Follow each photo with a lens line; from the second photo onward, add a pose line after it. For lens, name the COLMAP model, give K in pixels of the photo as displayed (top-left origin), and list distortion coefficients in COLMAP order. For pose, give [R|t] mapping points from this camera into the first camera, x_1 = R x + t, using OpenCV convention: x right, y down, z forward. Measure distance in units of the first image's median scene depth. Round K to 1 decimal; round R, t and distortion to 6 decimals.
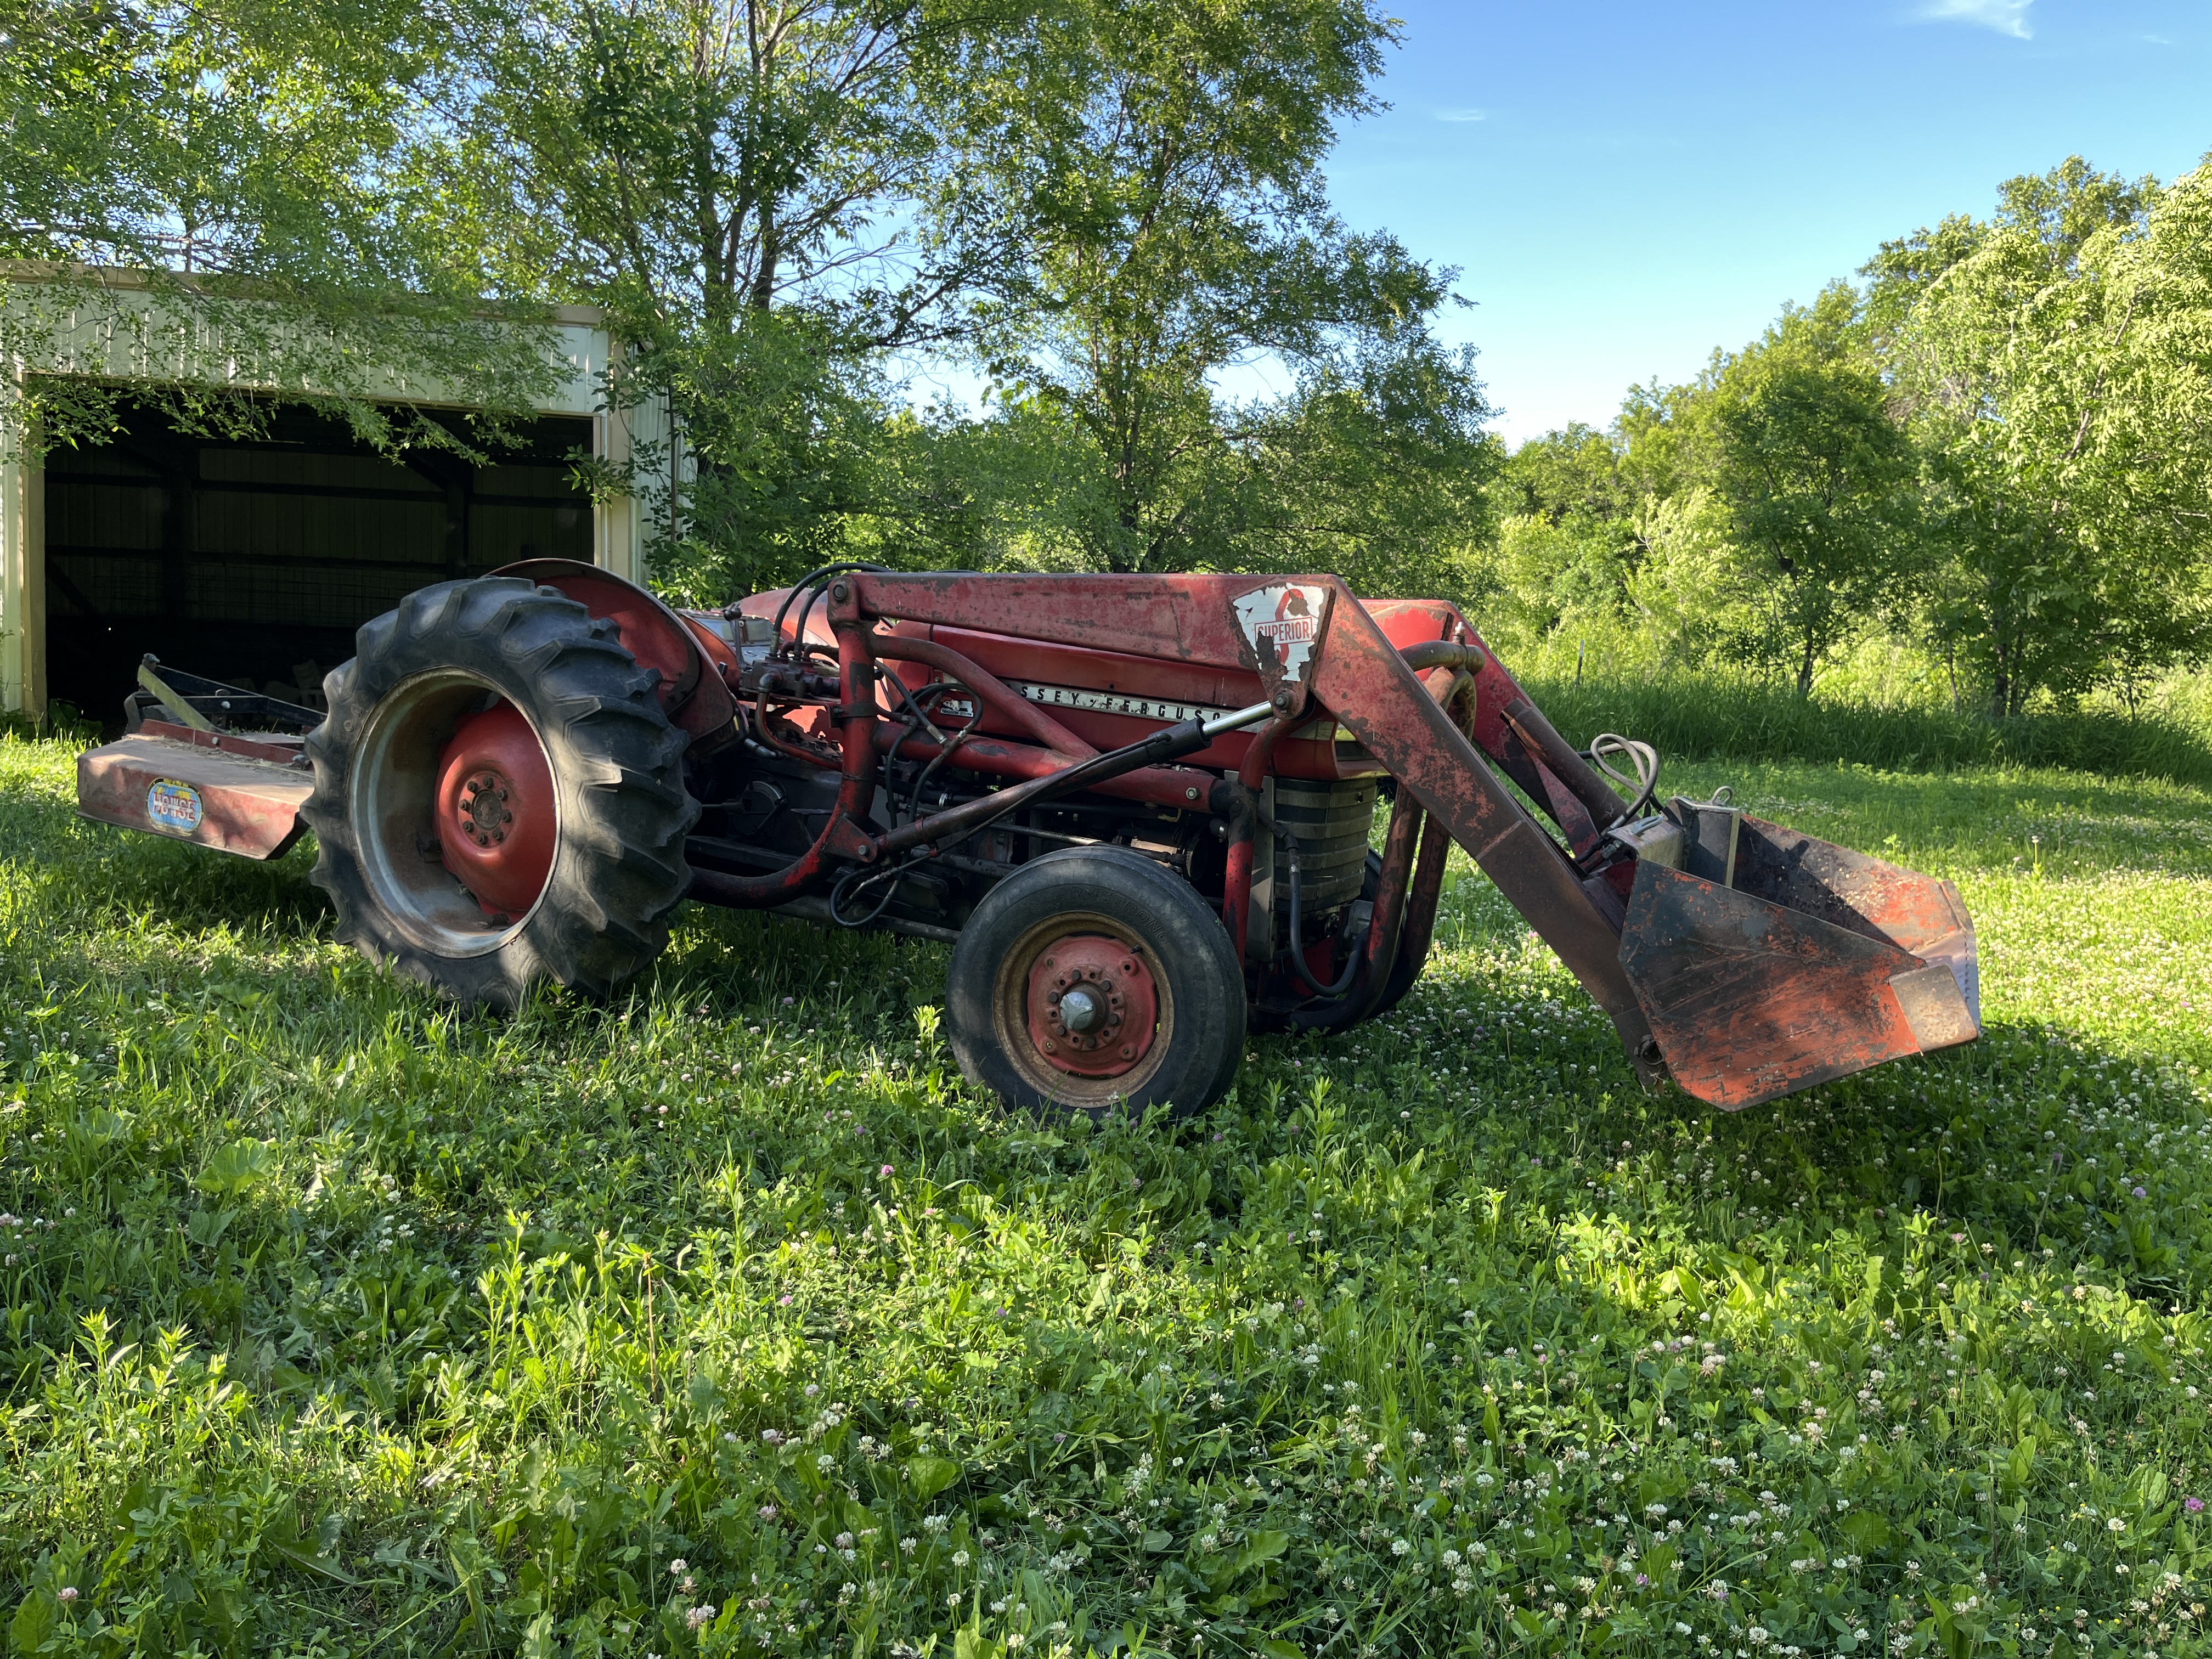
lens RADIAL K [[1662.2, 0, 1098.2], [0, 1662.2, 844.1], [0, 0, 1]] dist [-0.008499, -0.005732]
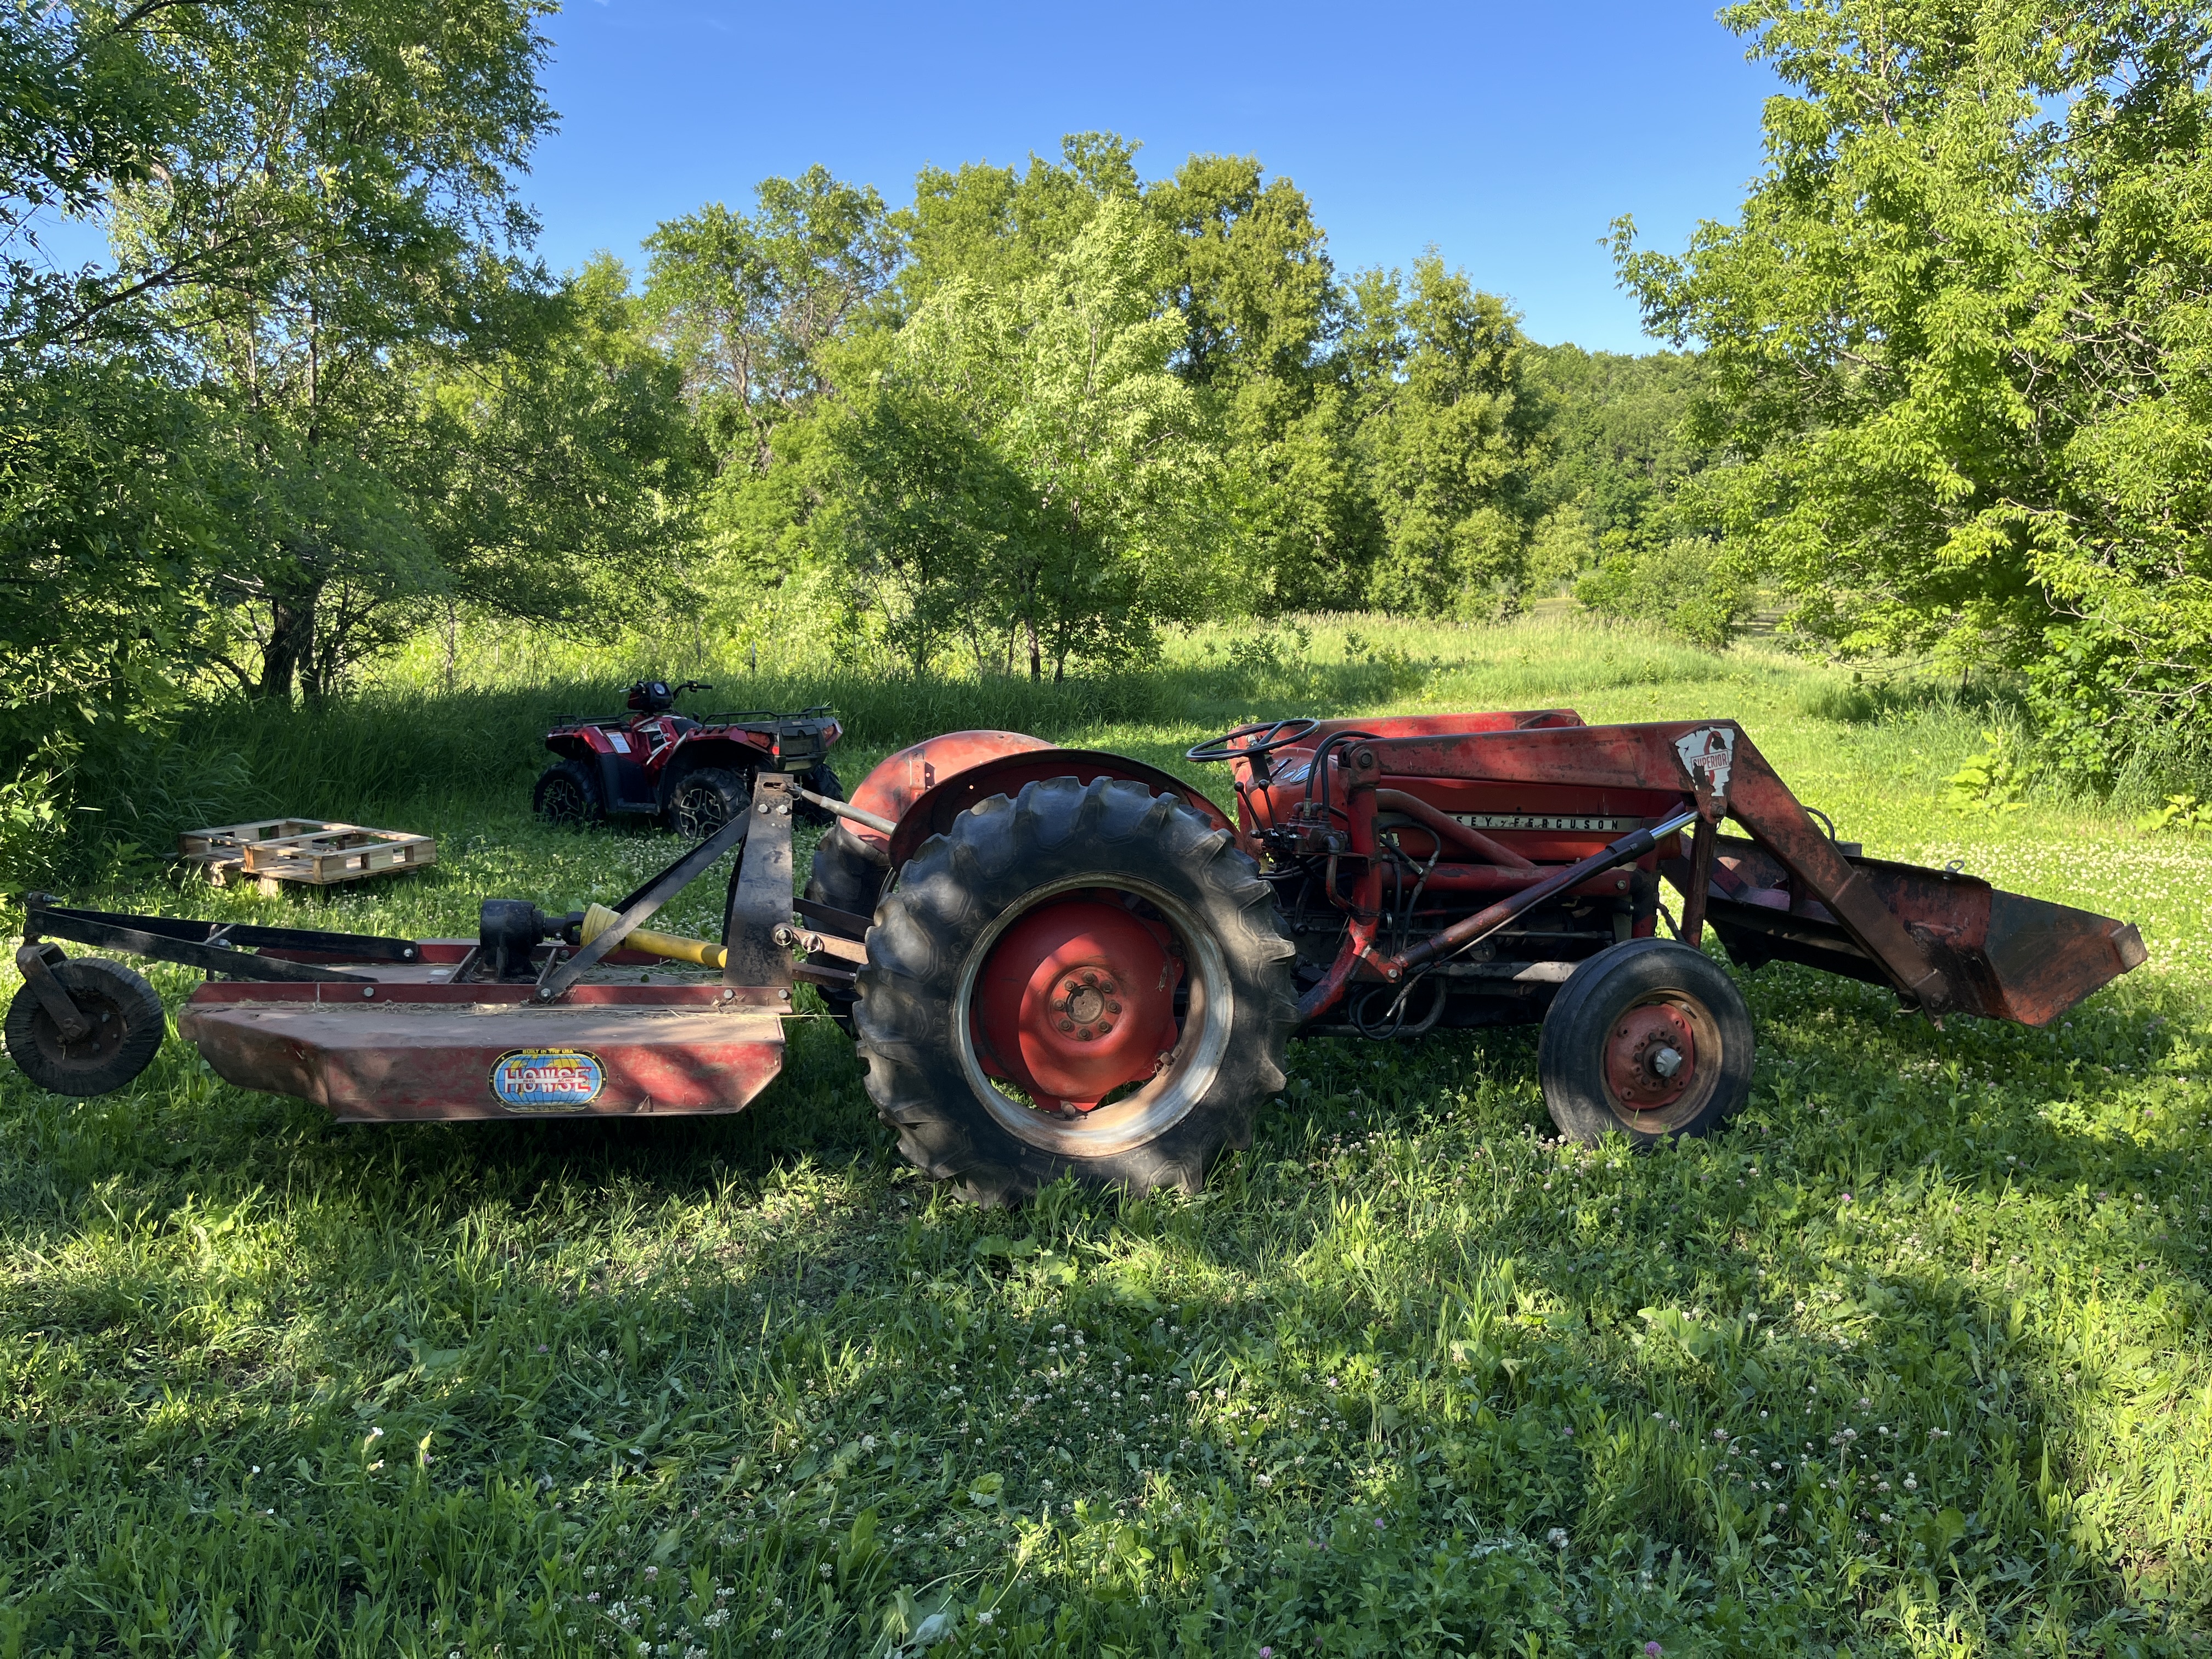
lens RADIAL K [[1662.2, 0, 1097.0], [0, 1662.2, 816.9], [0, 0, 1]] dist [-0.008499, -0.005732]
pose [[0.739805, -0.131936, 0.659759, -1.060520], [0.120816, 0.990696, 0.062642, -0.206478], [-0.661885, 0.033367, 0.748862, 0.271409]]
